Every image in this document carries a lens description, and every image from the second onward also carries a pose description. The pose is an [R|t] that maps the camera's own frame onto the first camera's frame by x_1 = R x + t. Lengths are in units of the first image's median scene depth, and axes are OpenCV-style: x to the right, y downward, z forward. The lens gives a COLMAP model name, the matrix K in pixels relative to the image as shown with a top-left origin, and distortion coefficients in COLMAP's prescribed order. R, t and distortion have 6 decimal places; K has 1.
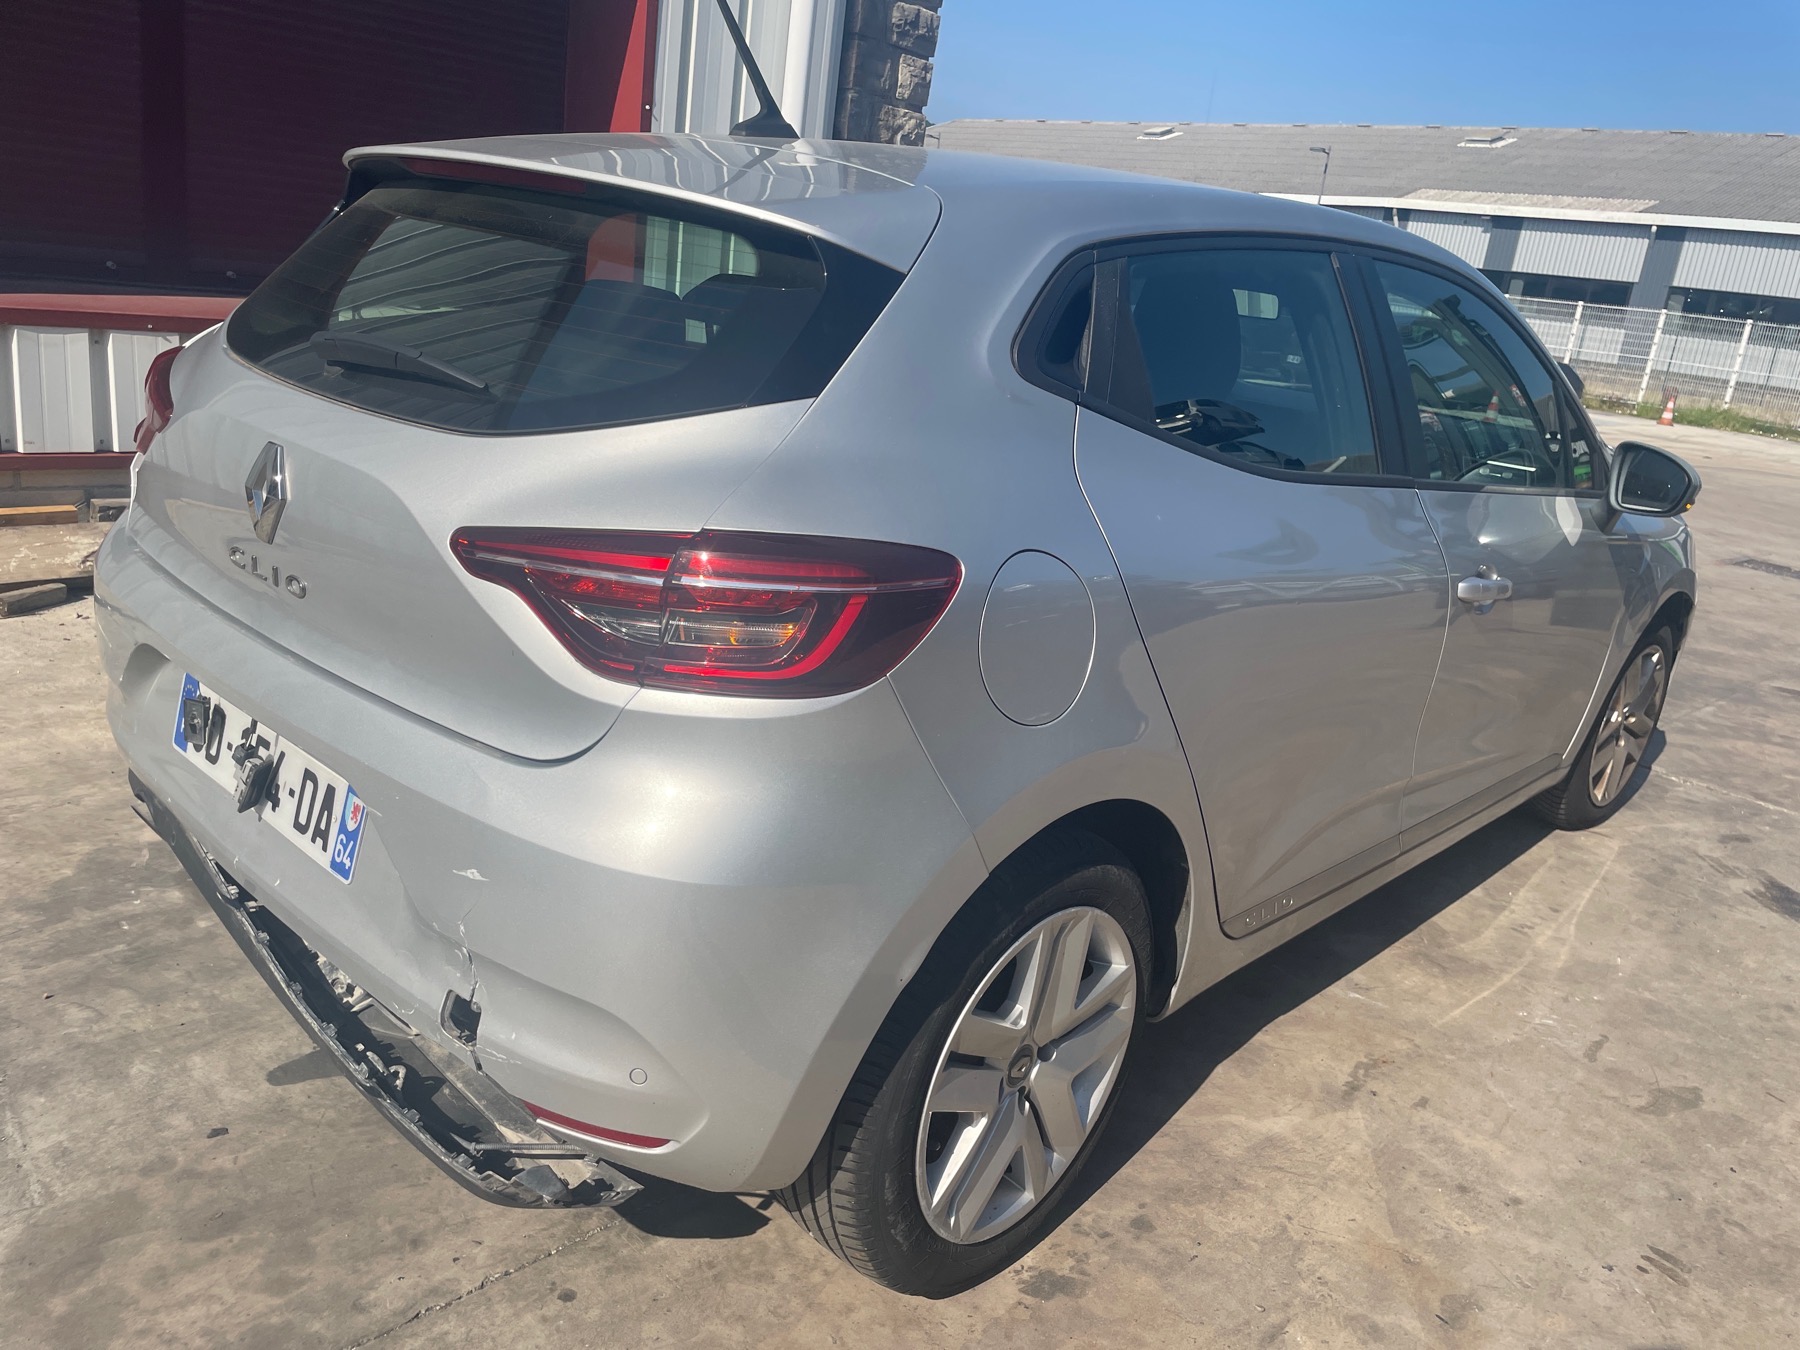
lens RADIAL K [[1371.2, 0, 914.1], [0, 1371.2, 674.5], [0, 0, 1]] dist [0.076578, -0.102250]
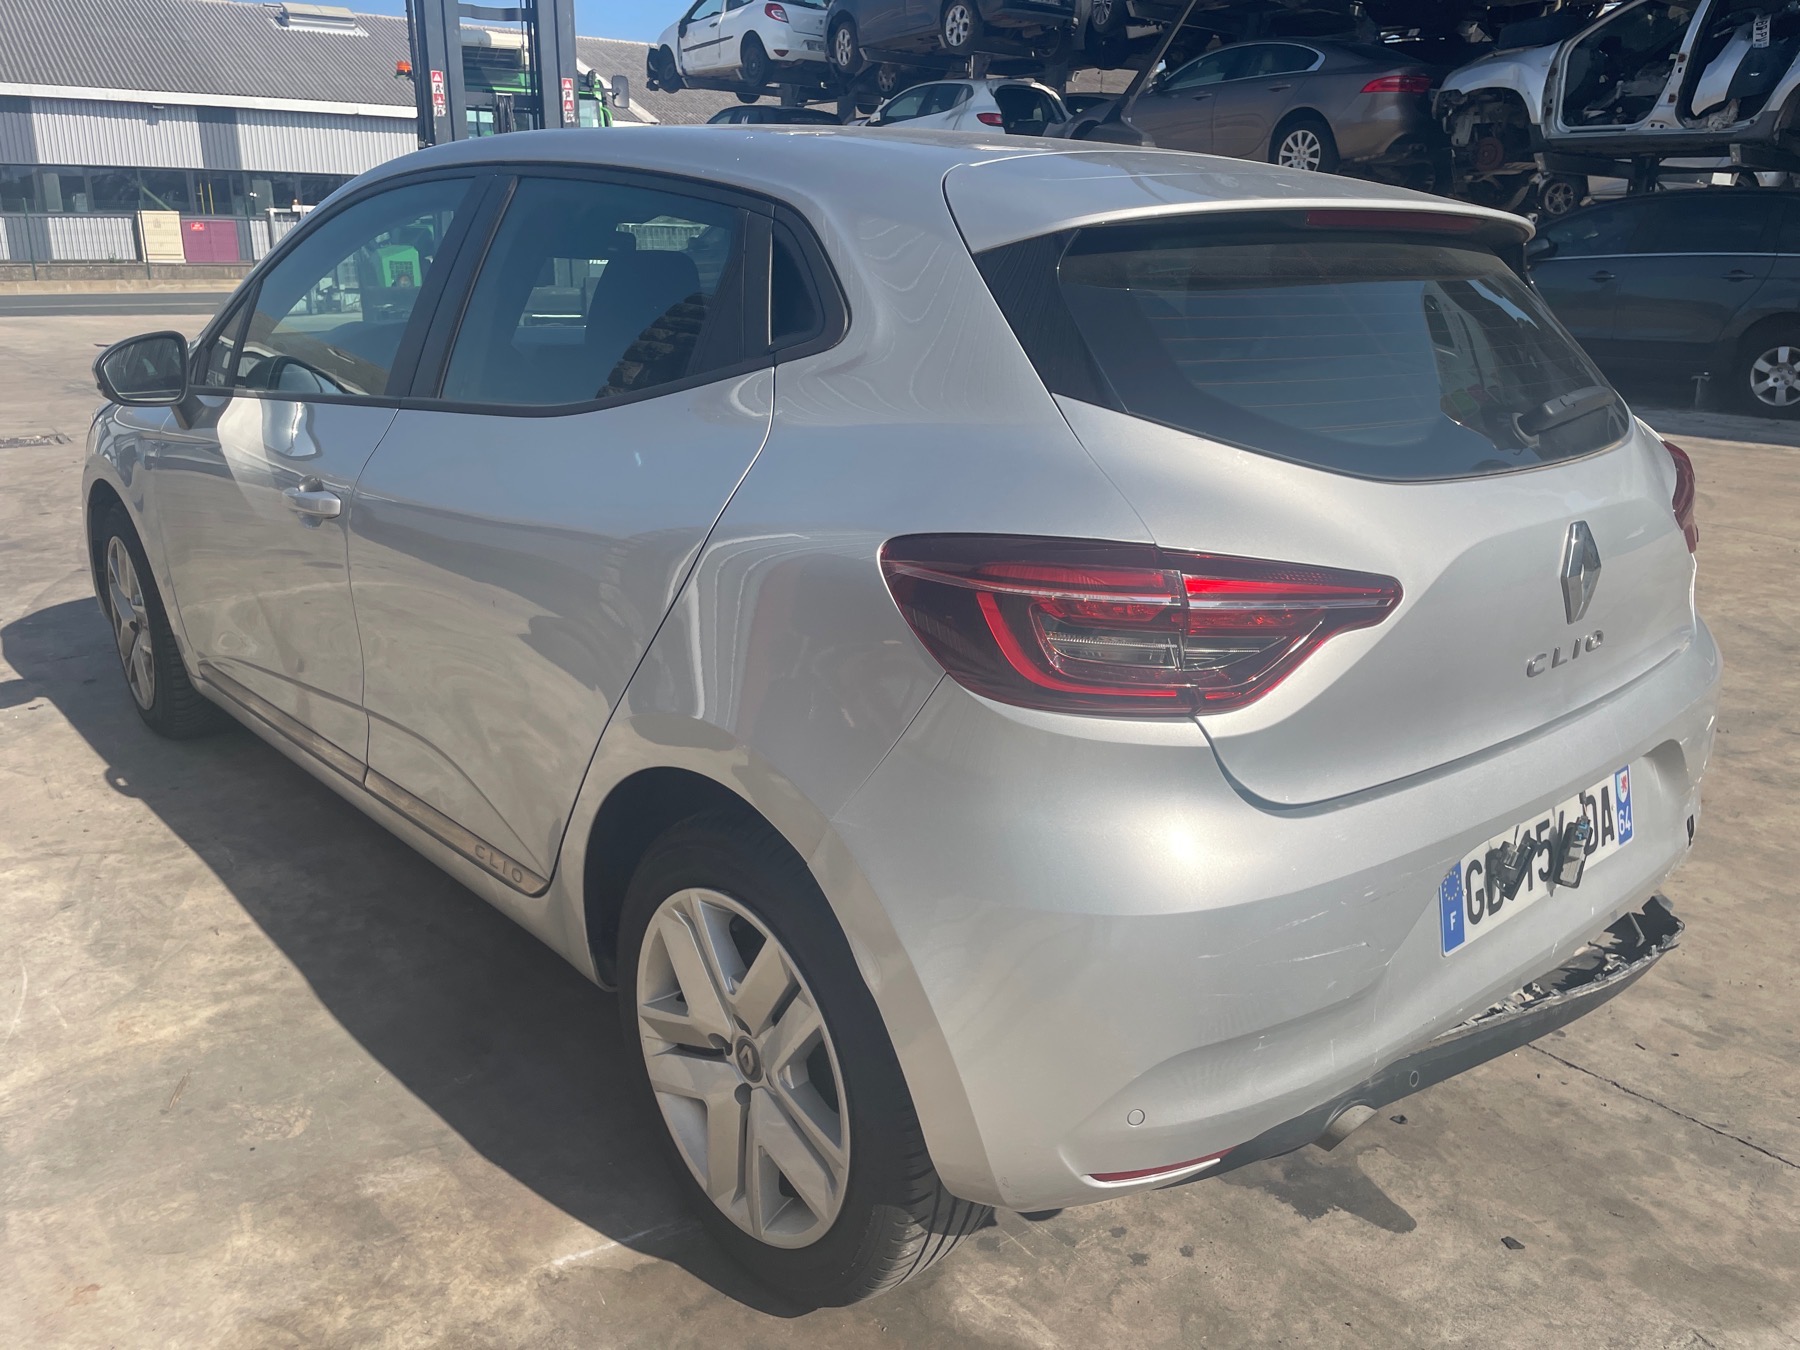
lens RADIAL K [[1371.2, 0, 905.0], [0, 1371.2, 676.1], [0, 0, 1]] dist [0.076578, -0.102250]
pose [[0.094951, -0.407926, 0.908064, -1.239493], [0.286734, 0.884734, 0.367464, -0.488293], [-0.953293, 0.225482, 0.200972, 1.102846]]
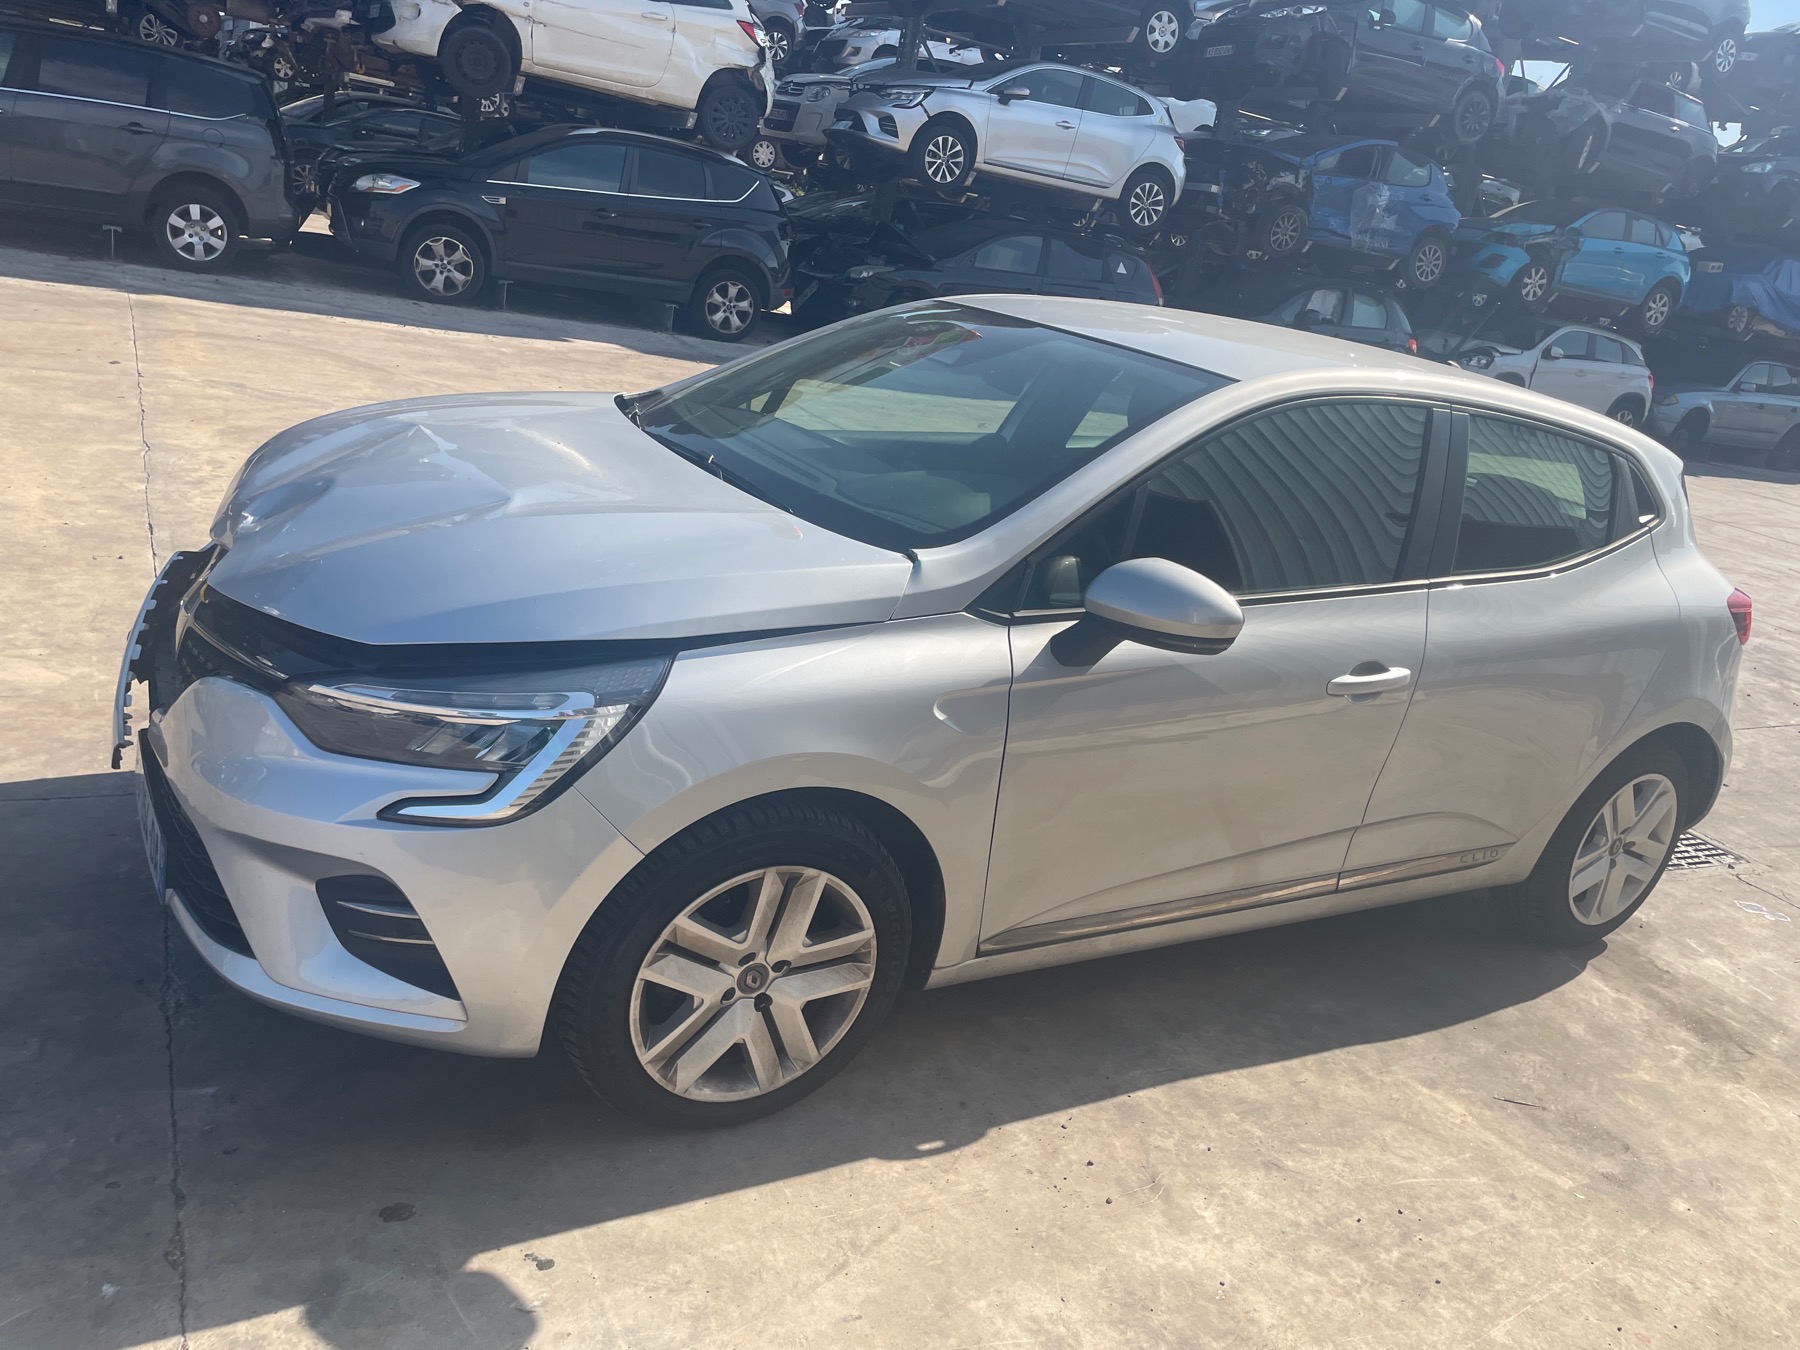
lens RADIAL K [[1371.2, 0, 899.2], [0, 1371.2, 669.8], [0, 0, 1]] dist [0.076578, -0.102250]
pose [[-0.918512, -0.358663, 0.166419, 0.129729], [-0.200857, 0.785800, 0.584957, -1.099727], [-0.340575, 0.503864, -0.793807, 3.176618]]
